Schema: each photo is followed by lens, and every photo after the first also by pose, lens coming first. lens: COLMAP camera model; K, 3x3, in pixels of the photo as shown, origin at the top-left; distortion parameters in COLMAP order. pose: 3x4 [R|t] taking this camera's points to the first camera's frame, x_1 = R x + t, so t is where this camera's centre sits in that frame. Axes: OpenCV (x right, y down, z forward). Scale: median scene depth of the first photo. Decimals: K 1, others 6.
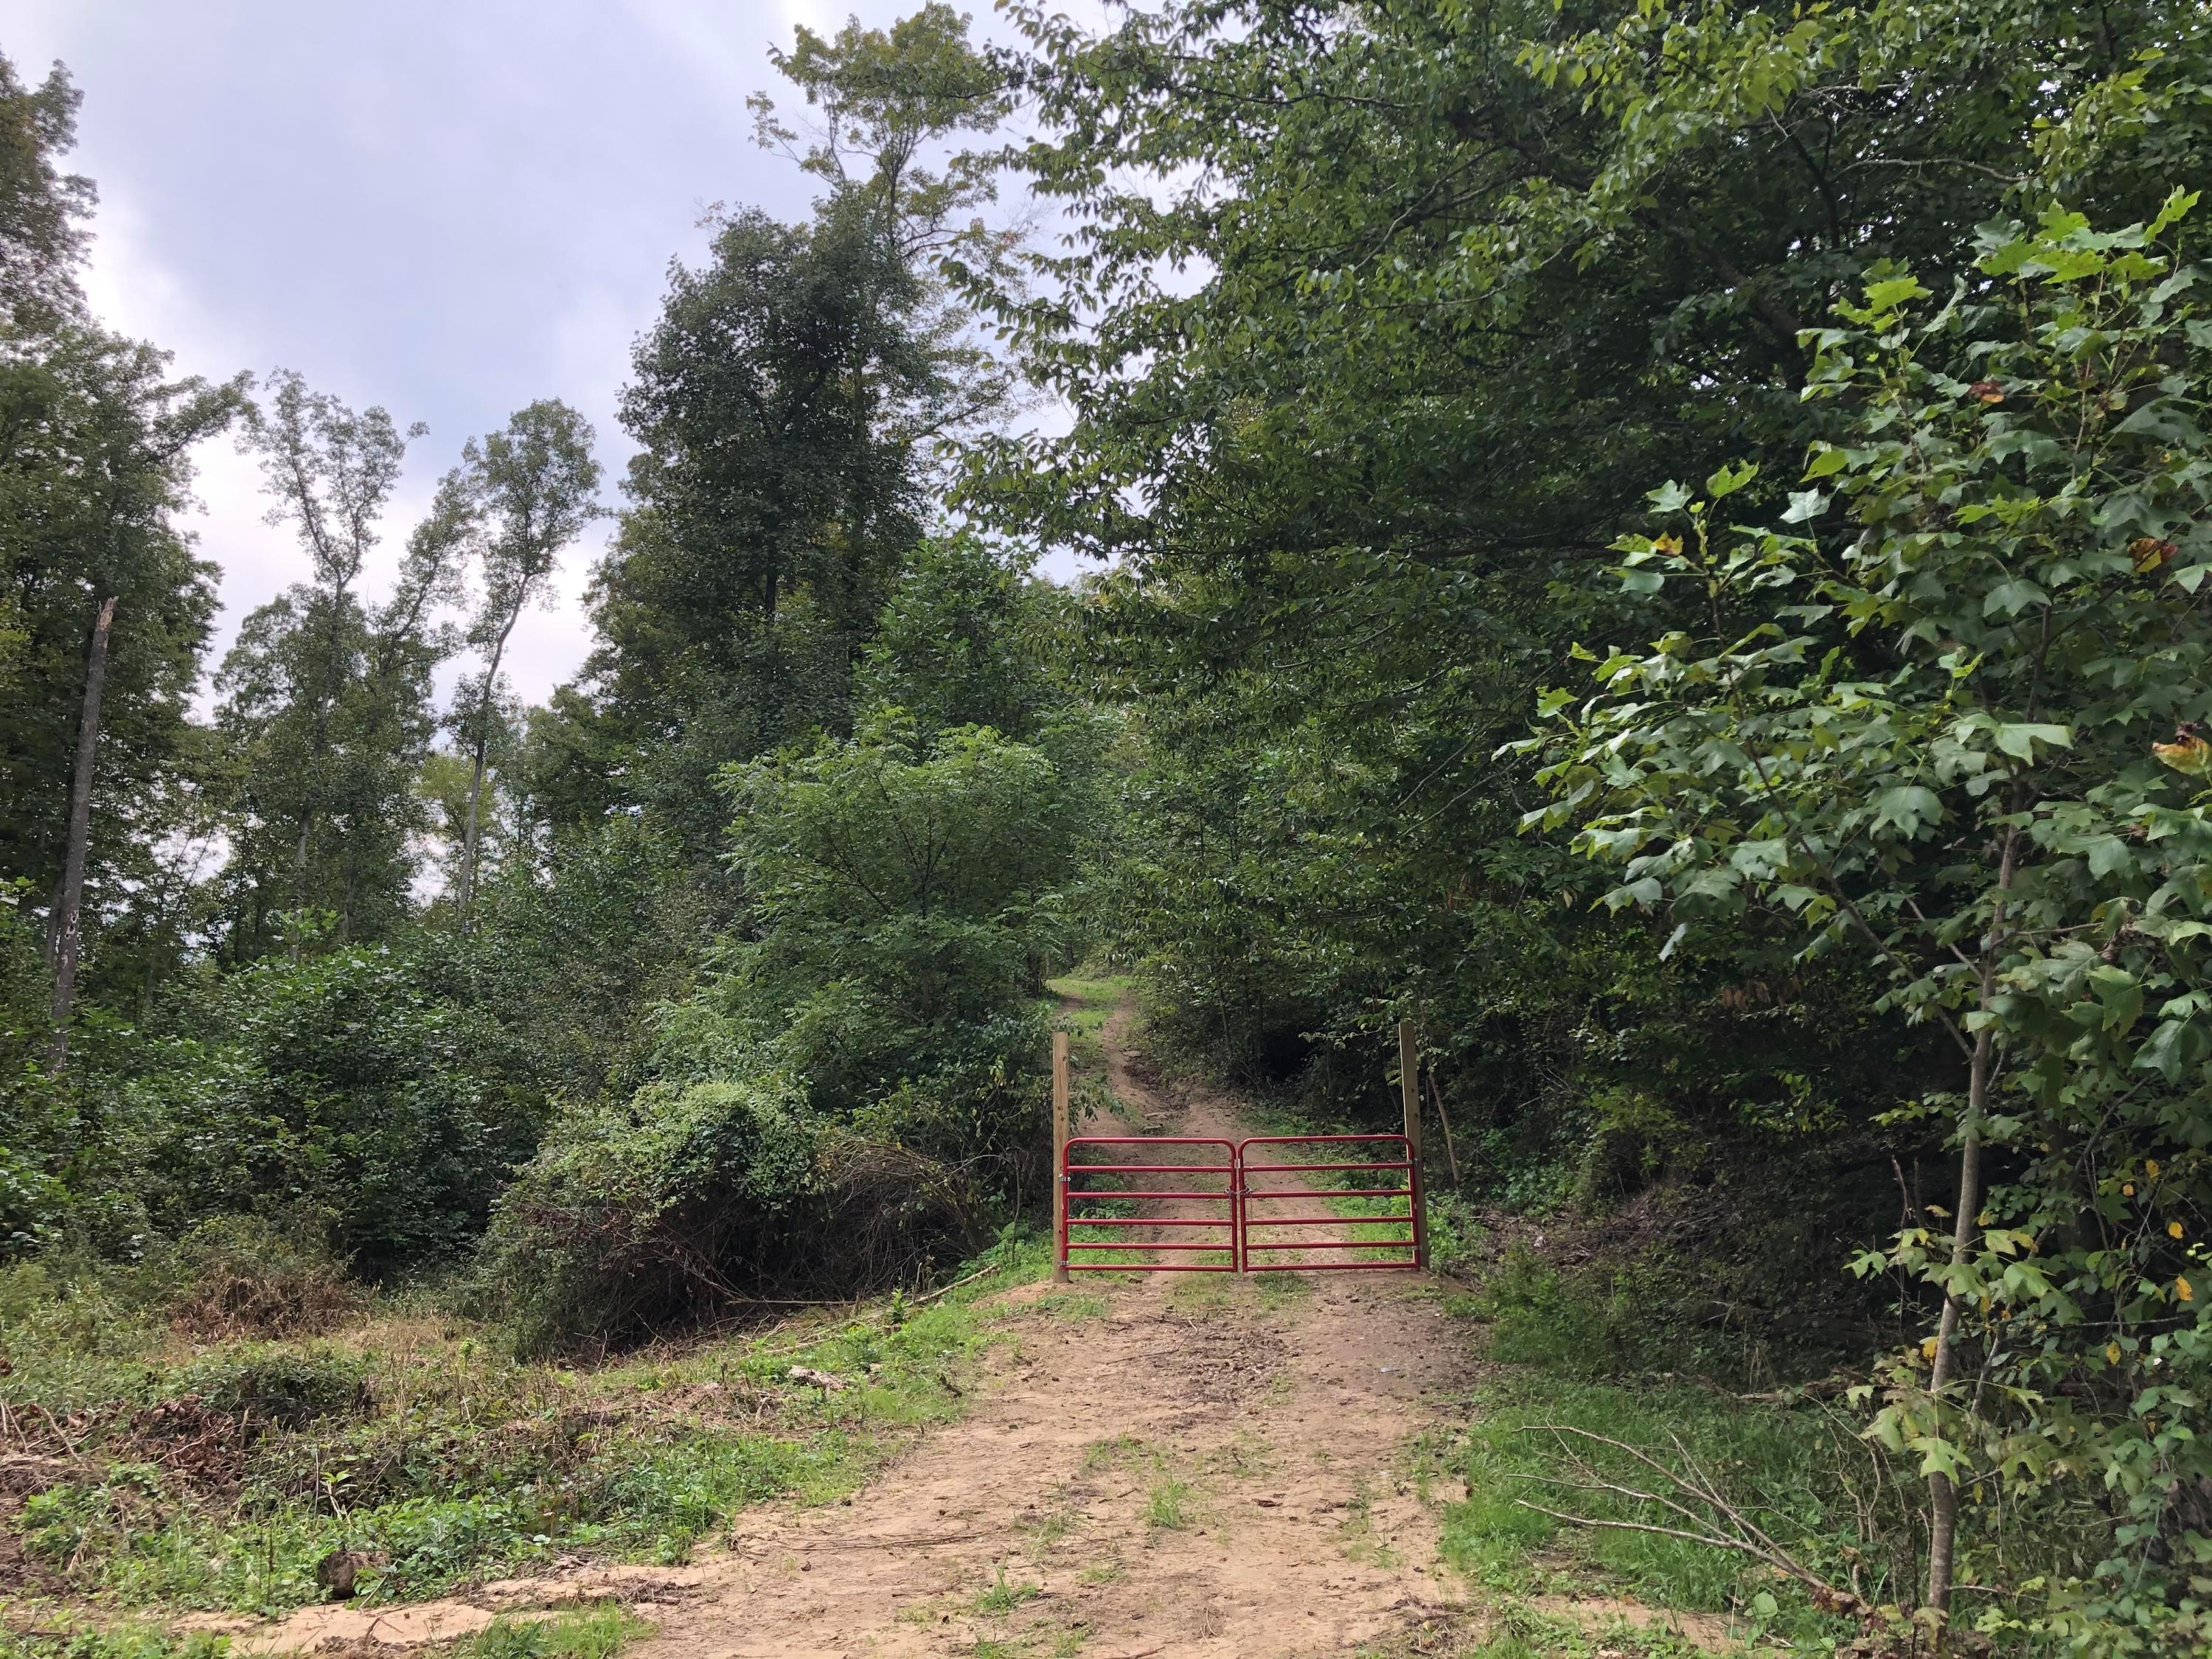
lens RADIAL K [[1755.7, 0, 1106.0], [0, 1755.7, 829.5], [0, 0, 1]] dist [-0.000095, 0.000265]
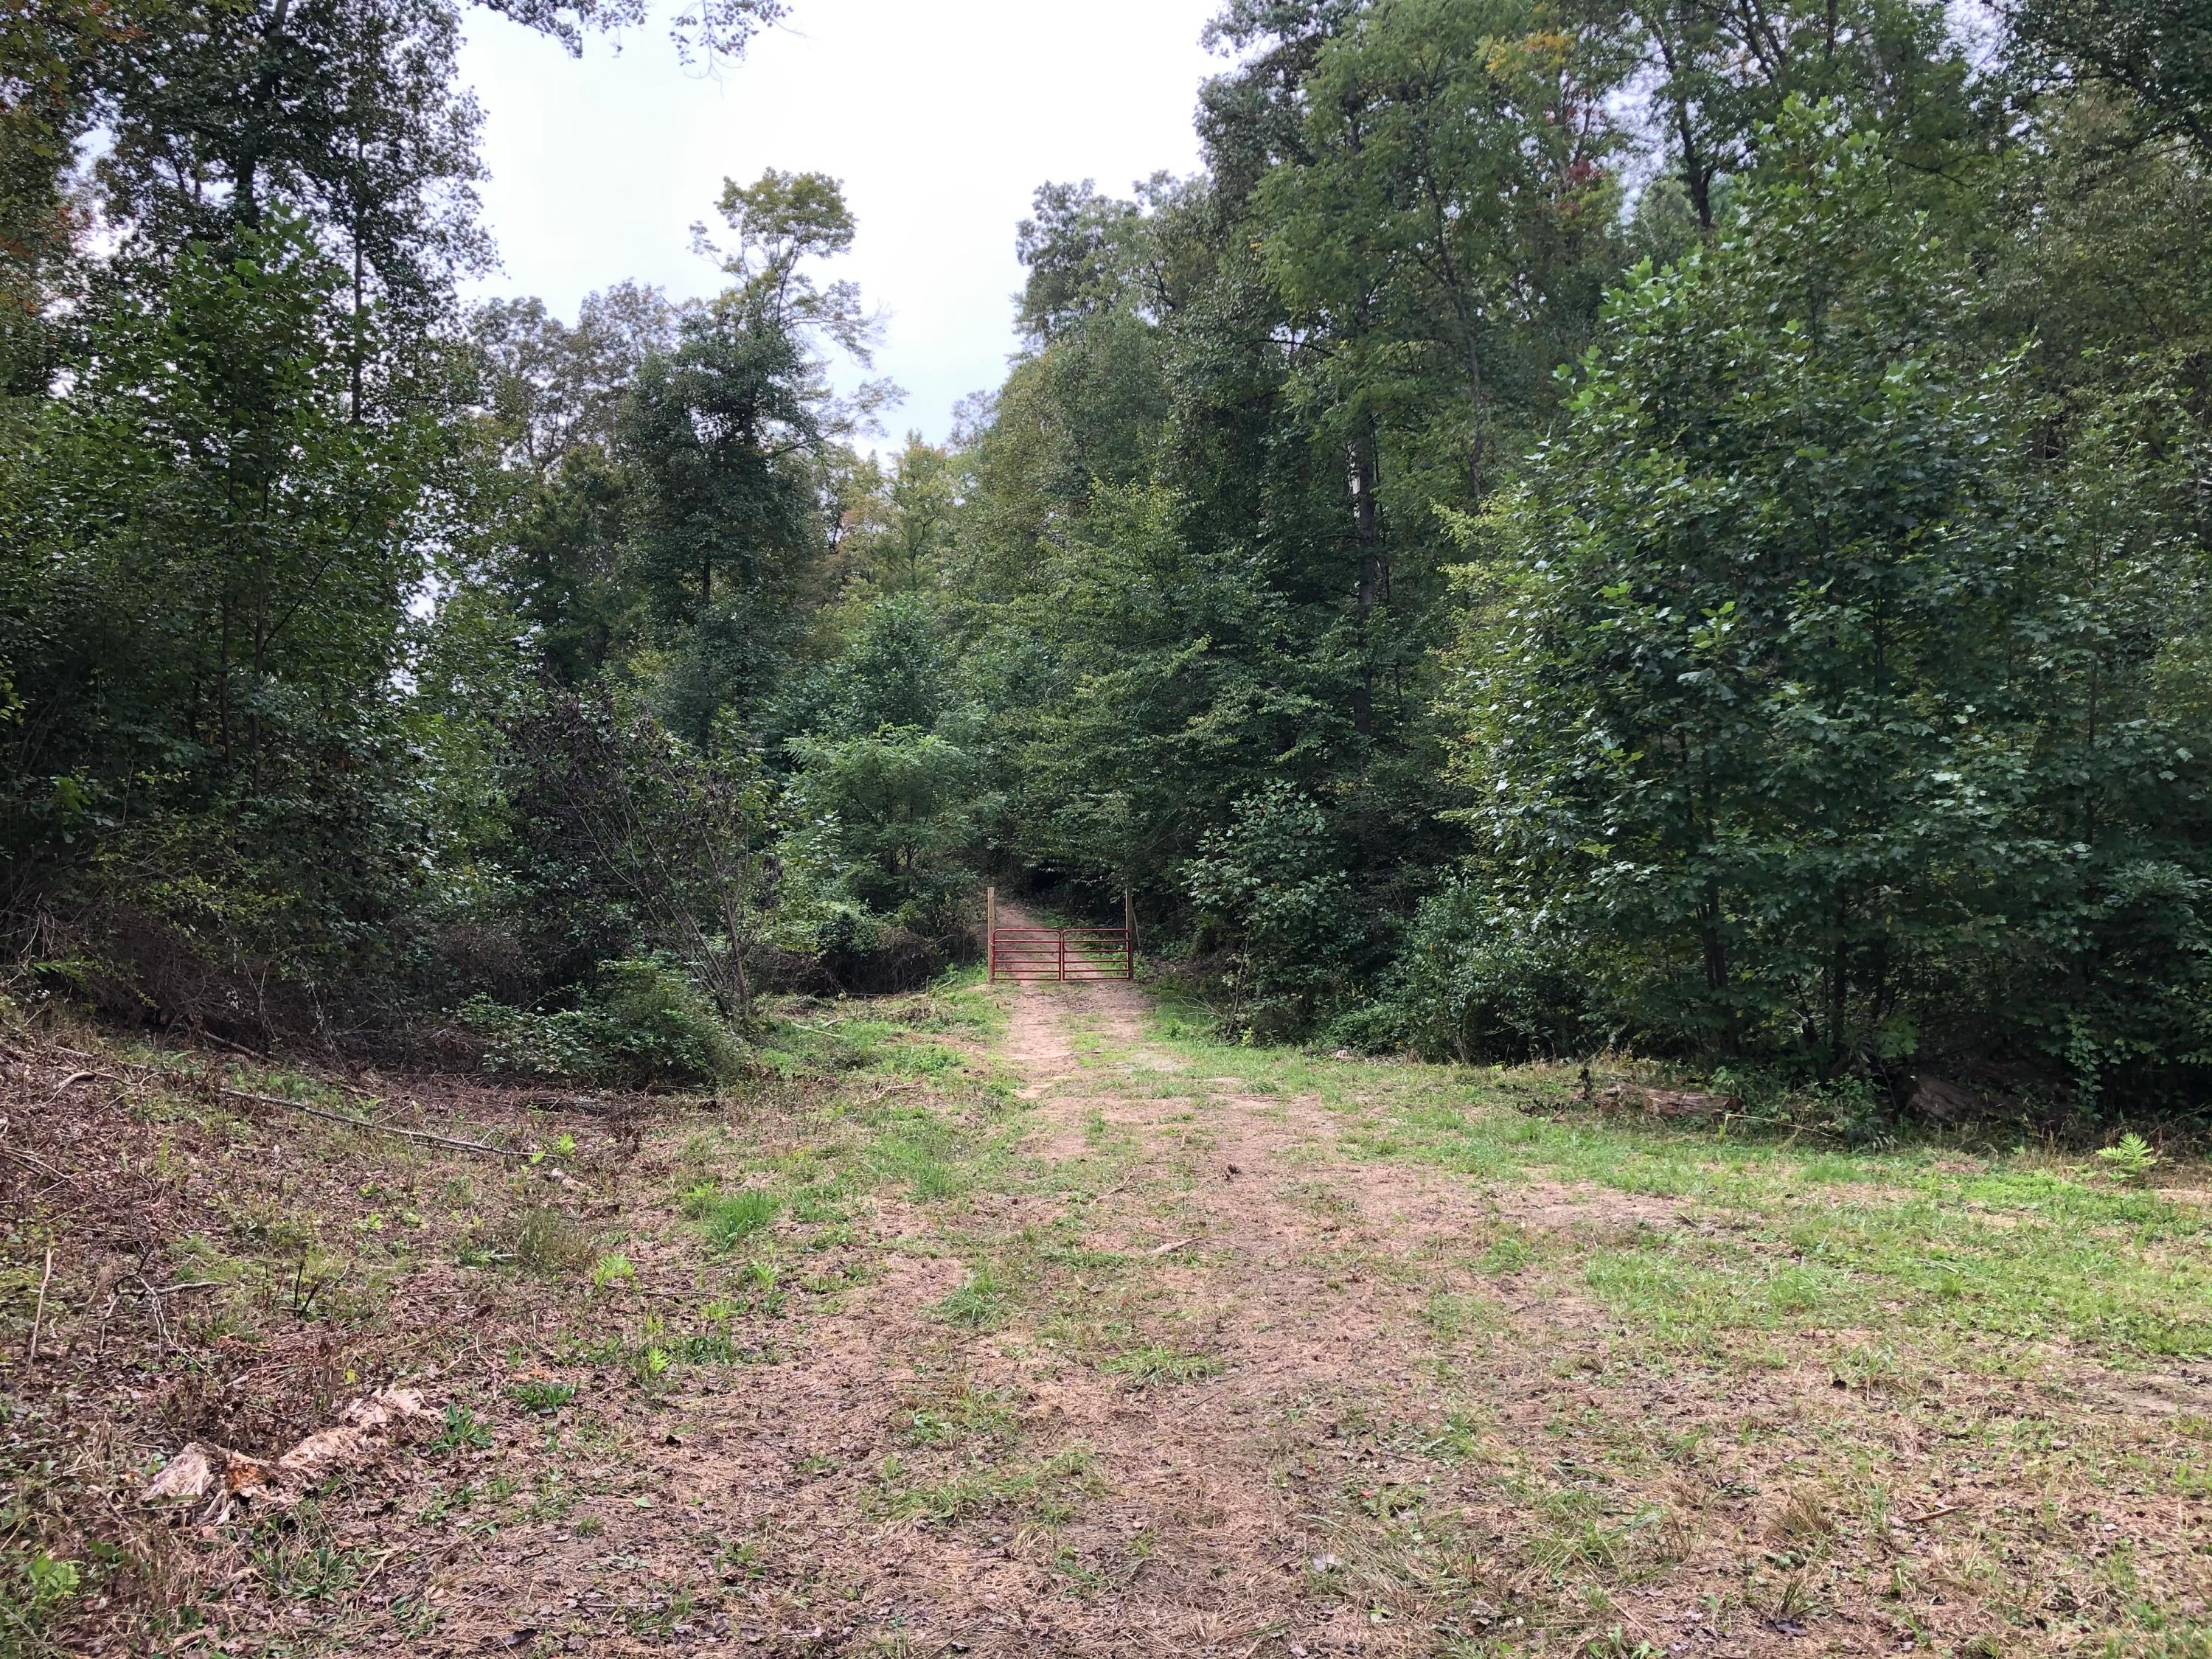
lens RADIAL K [[1755.7, 0, 1106.0], [0, 1755.7, 829.5], [0, 0, 1]] dist [-0.000095, 0.000265]
pose [[0.979584, 0.019516, 0.200087, -0.149589], [-0.045466, 0.990997, 0.125932, -0.116167], [-0.195828, -0.132458, 0.971651, -0.584971]]
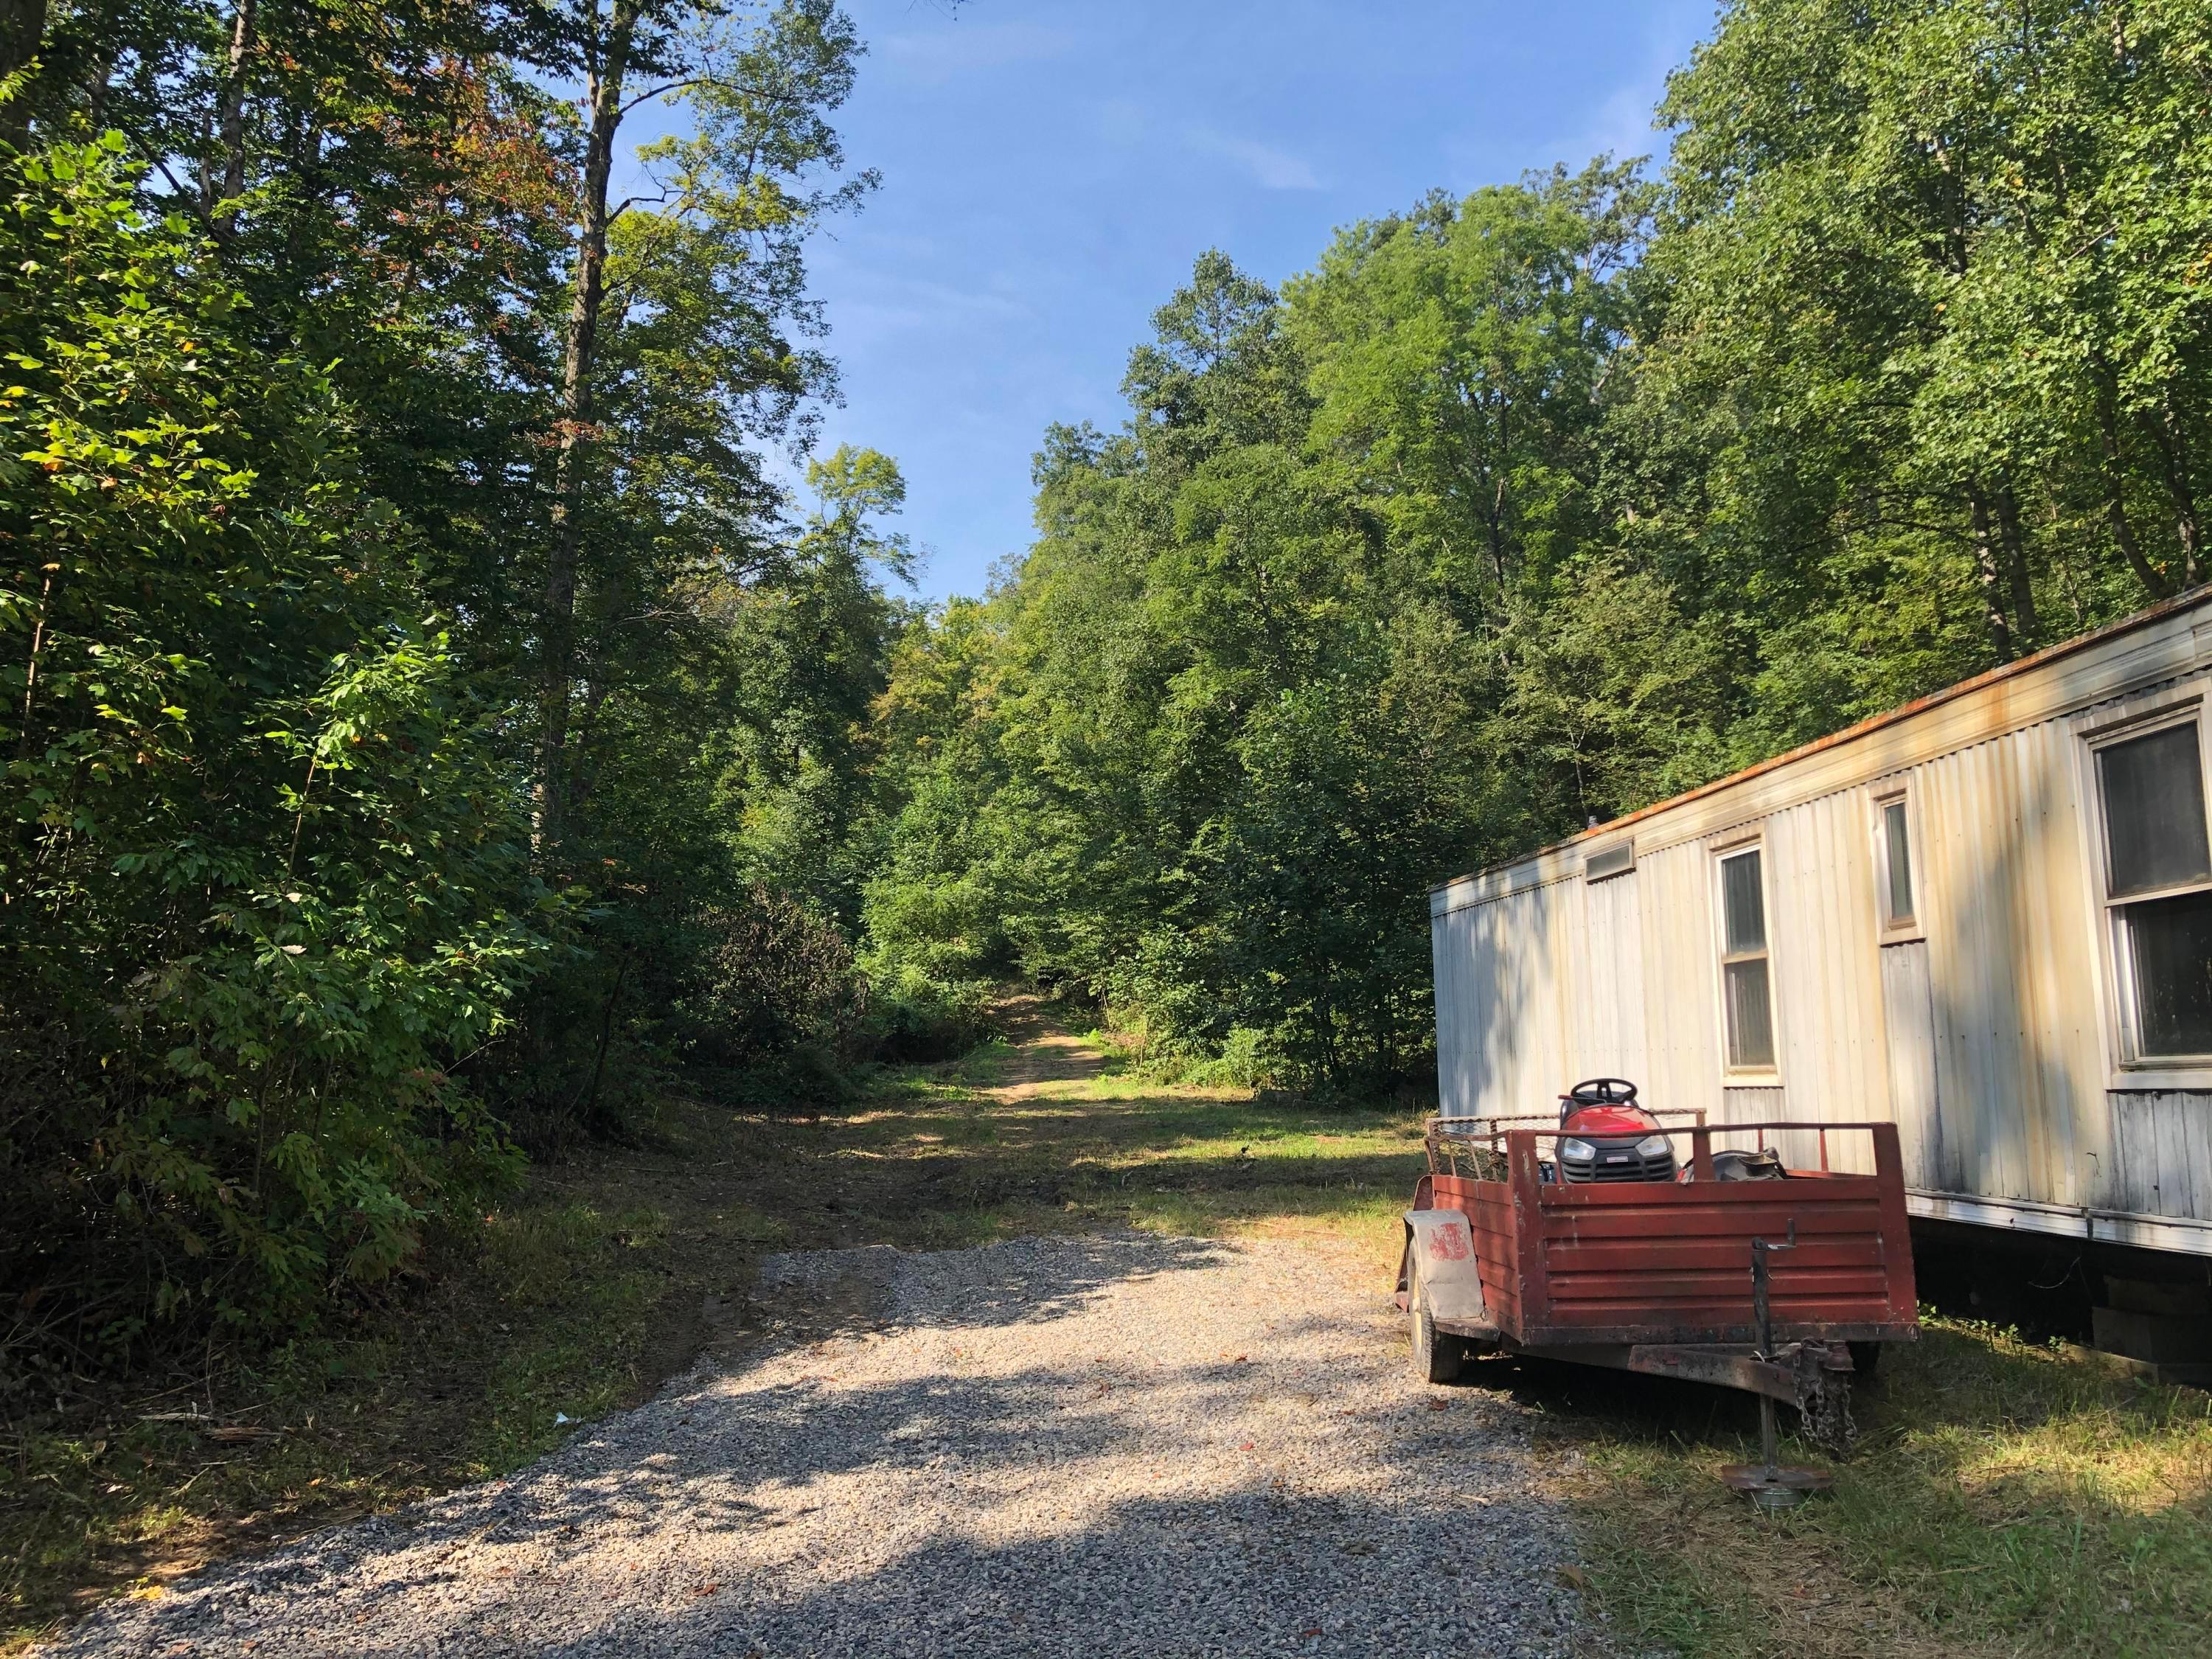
lens RADIAL K [[1755.7, 0, 1106.0], [0, 1755.7, 829.5], [0, 0, 1]] dist [-0.000095, 0.000265]
pose [[0.984992, 0.016110, 0.171849, -0.183161], [-0.030509, 0.996208, 0.081478, -0.212788], [-0.169885, -0.085498, 0.981748, -1.072115]]
